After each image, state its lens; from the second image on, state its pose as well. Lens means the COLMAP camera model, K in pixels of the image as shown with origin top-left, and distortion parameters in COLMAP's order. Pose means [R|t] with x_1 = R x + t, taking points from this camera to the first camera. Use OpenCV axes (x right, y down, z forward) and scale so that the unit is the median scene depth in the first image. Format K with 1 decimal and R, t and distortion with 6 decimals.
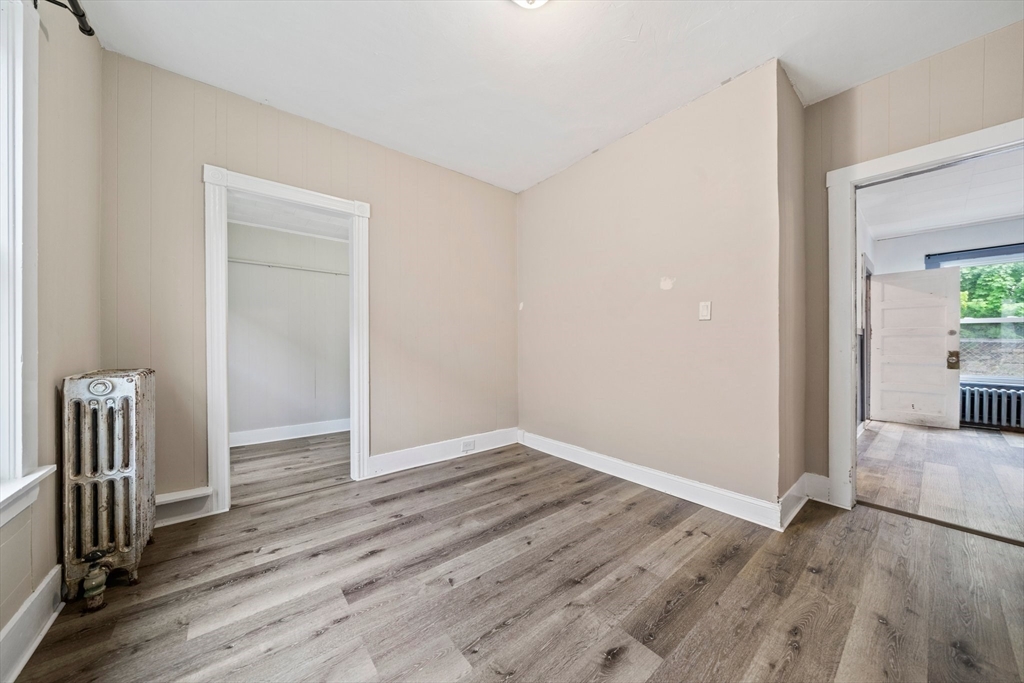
lens RADIAL K [[350.8, 0, 510.9], [0, 350.8, 342.4], [0, 0, 1]] dist [0.000406, -0.000096]
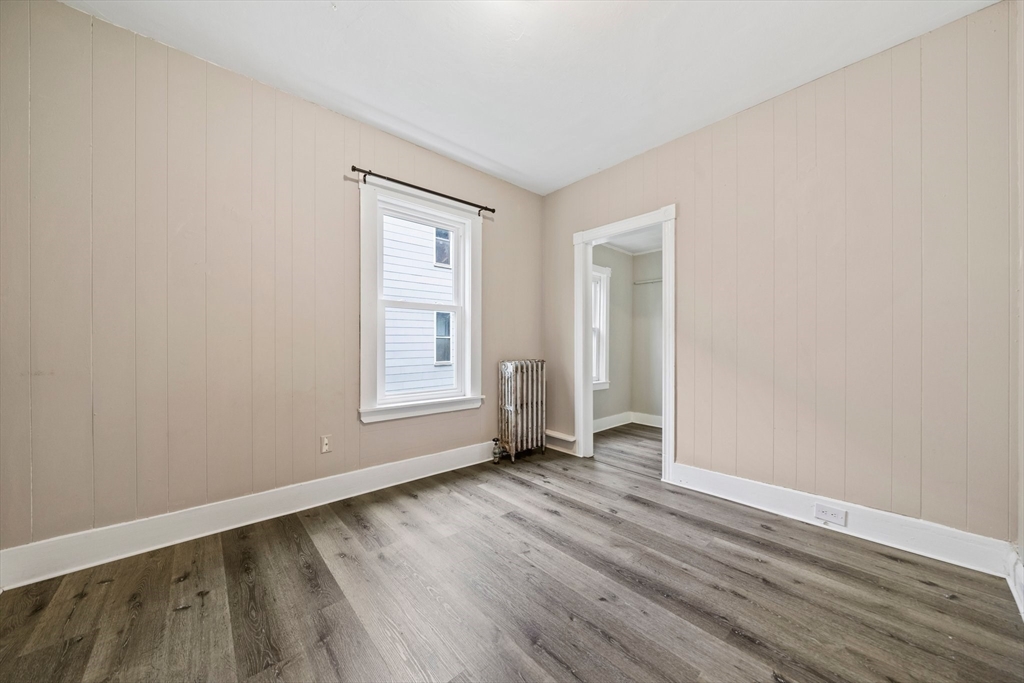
lens RADIAL K [[350.8, 0, 510.9], [0, 350.8, 342.4], [0, 0, 1]] dist [0.000406, -0.000096]
pose [[0.049742, -0.008165, -0.998729, 0.696697], [0.004228, 0.999959, -0.007965, -0.003117], [0.998753, -0.003827, 0.049774, 0.627682]]
